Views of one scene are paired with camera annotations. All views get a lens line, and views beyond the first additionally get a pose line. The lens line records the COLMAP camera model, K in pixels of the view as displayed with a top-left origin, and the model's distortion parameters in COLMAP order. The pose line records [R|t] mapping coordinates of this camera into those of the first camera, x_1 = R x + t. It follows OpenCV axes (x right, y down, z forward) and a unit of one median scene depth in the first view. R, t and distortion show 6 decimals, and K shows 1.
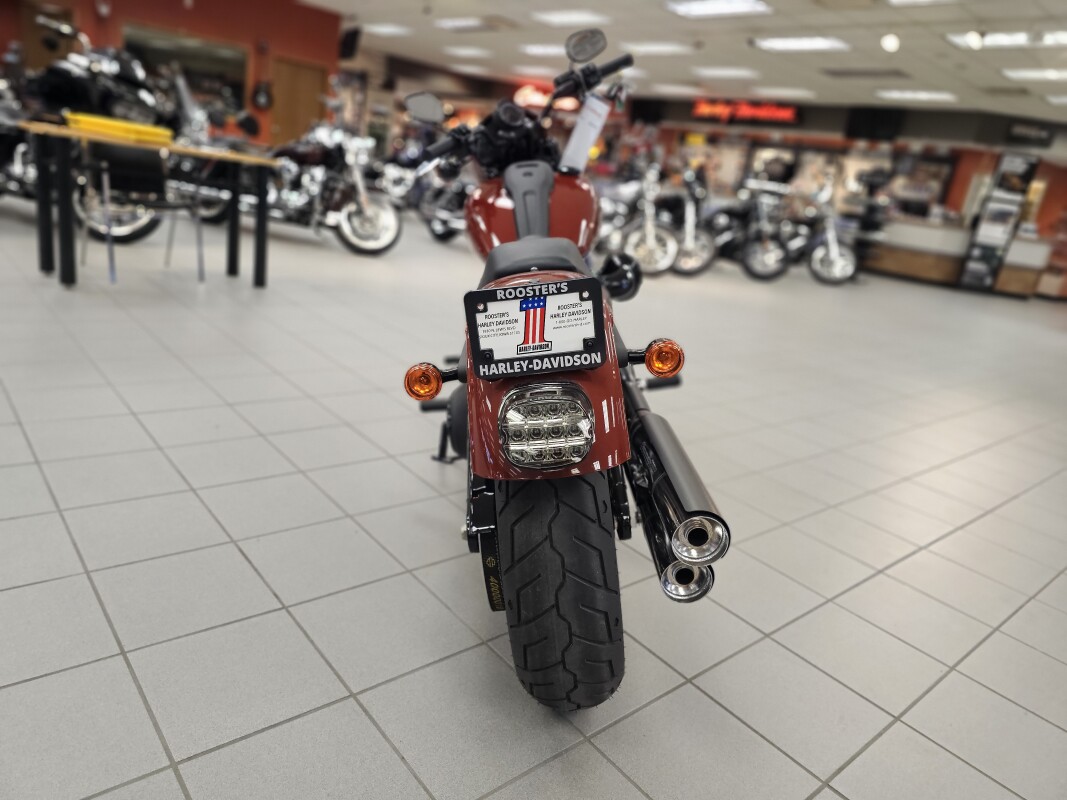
lens RADIAL K [[729.7, 0, 533.5], [0, 729.7, 400.0], [0, 0, 1]] dist [0.052717, -0.042559]
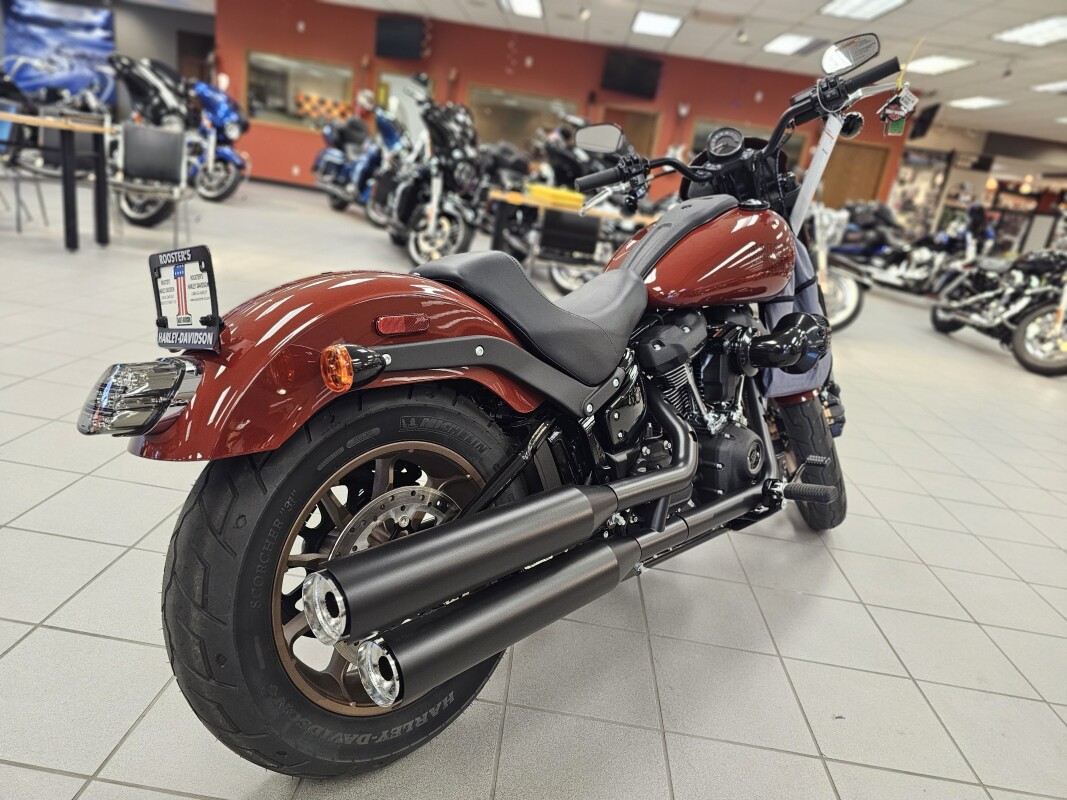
lens RADIAL K [[729.7, 0, 533.5], [0, 729.7, 400.0], [0, 0, 1]] dist [0.052717, -0.042559]
pose [[0.710619, 0.175524, -0.681331, 0.979661], [-0.252782, 0.967416, -0.014423, -0.072755], [0.656599, 0.182477, 0.731833, 0.625879]]
